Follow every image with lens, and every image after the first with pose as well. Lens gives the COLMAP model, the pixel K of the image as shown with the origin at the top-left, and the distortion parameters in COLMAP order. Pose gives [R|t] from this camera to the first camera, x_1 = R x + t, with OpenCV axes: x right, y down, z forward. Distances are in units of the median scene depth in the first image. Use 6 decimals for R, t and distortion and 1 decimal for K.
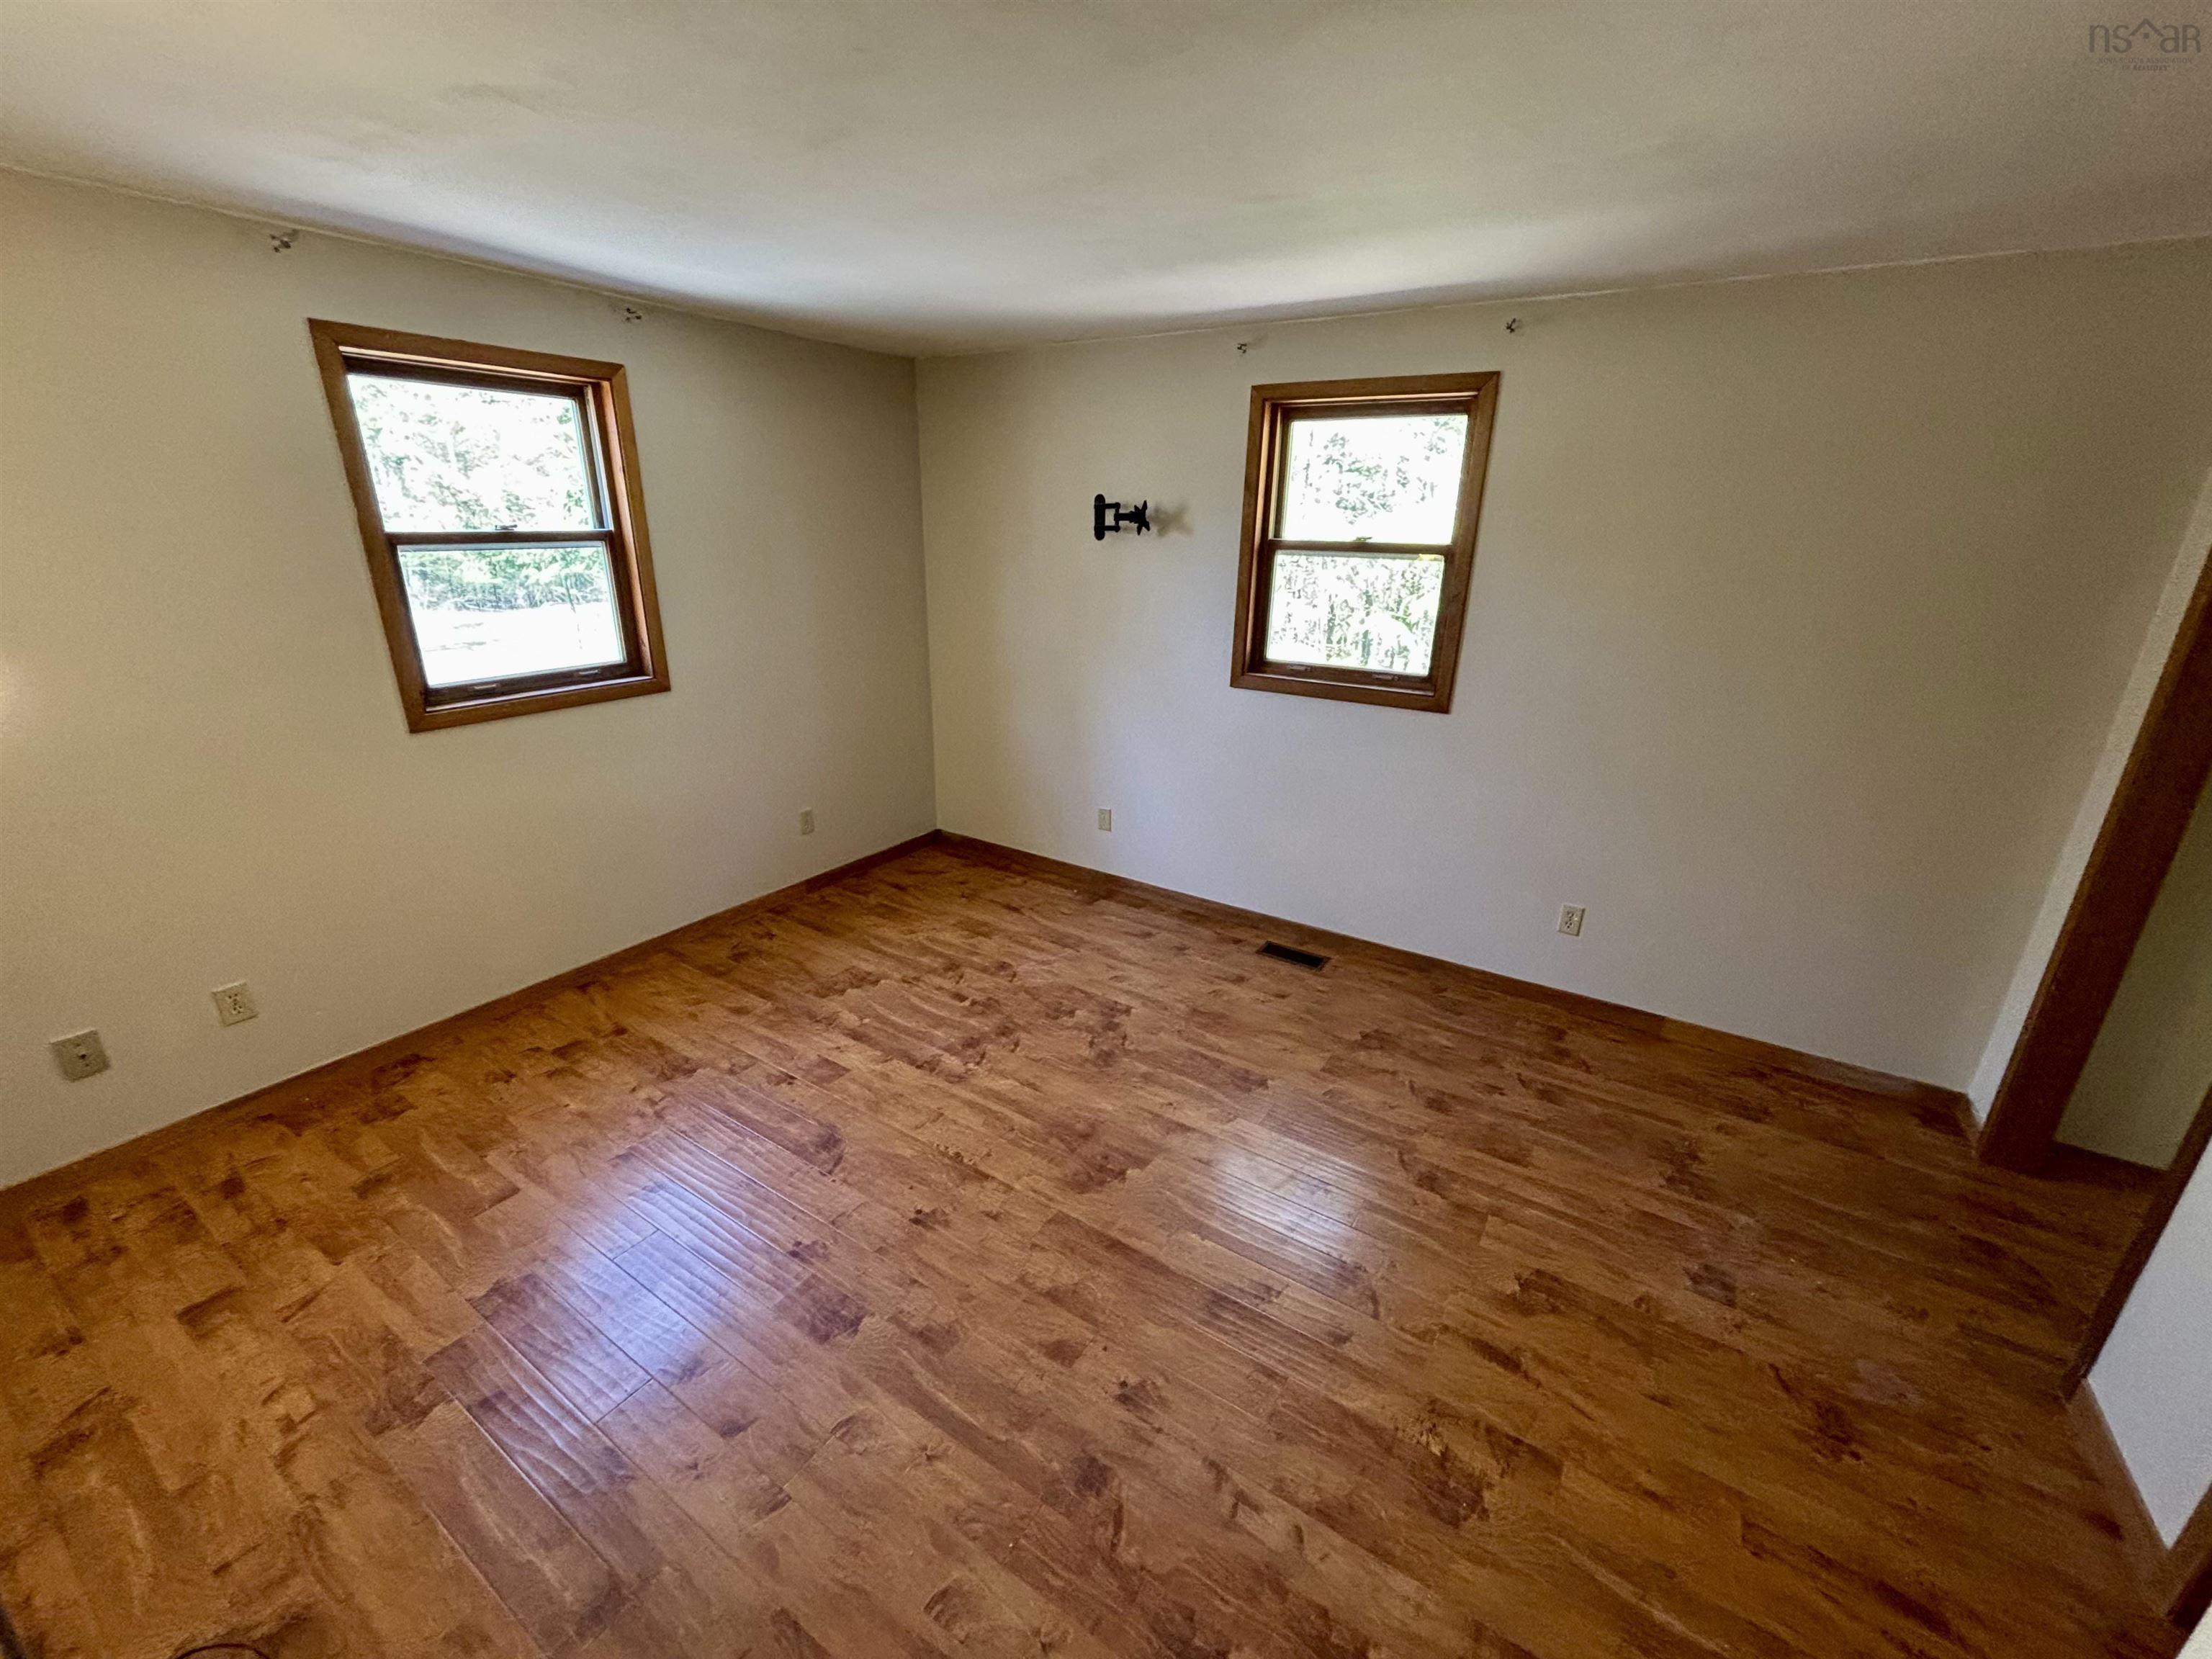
lens RADIAL K [[899.4, 0, 1102.2], [0, 899.4, 820.5], [0, 0, 1]] dist [0.002516, 0.000090]
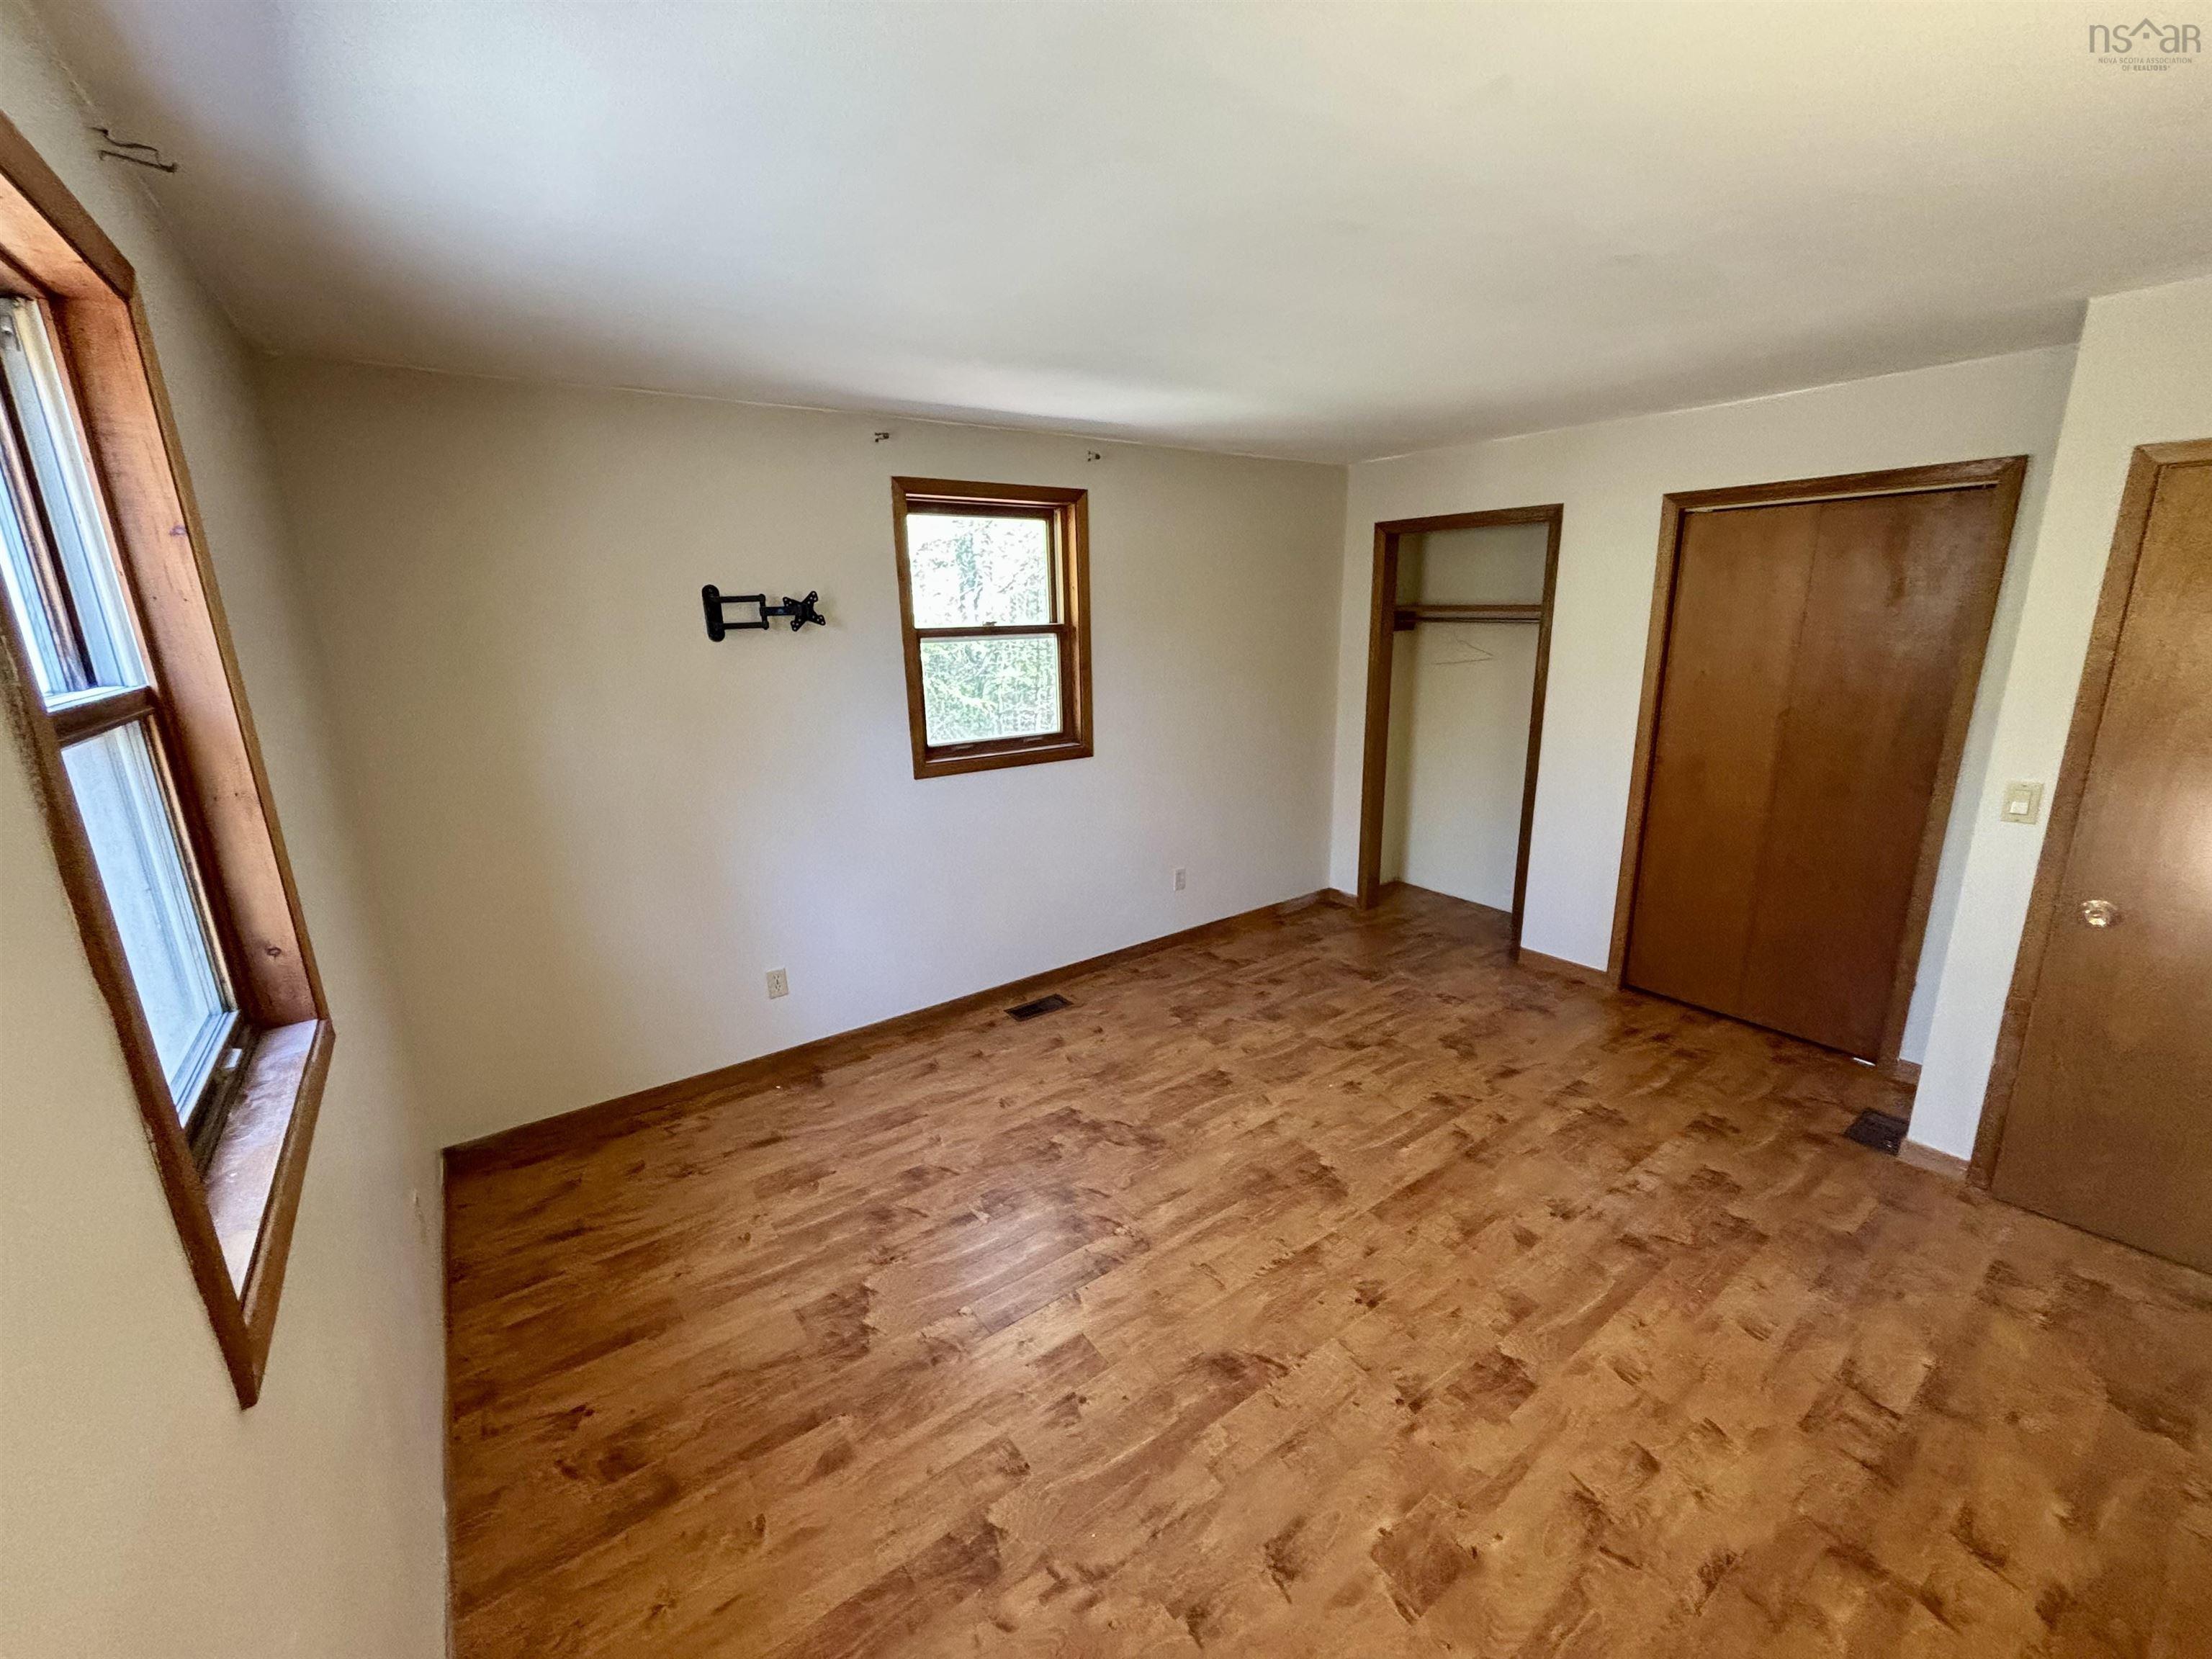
lens RADIAL K [[899.4, 0, 1094.2], [0, 899.4, 835.8], [0, 0, 1]] dist [0.002516, 0.000090]
pose [[0.366873, -0.263701, 0.892113, -0.738714], [0.324899, 0.934915, 0.142741, -0.190415], [-0.871691, 0.237479, 0.428671, 0.500568]]
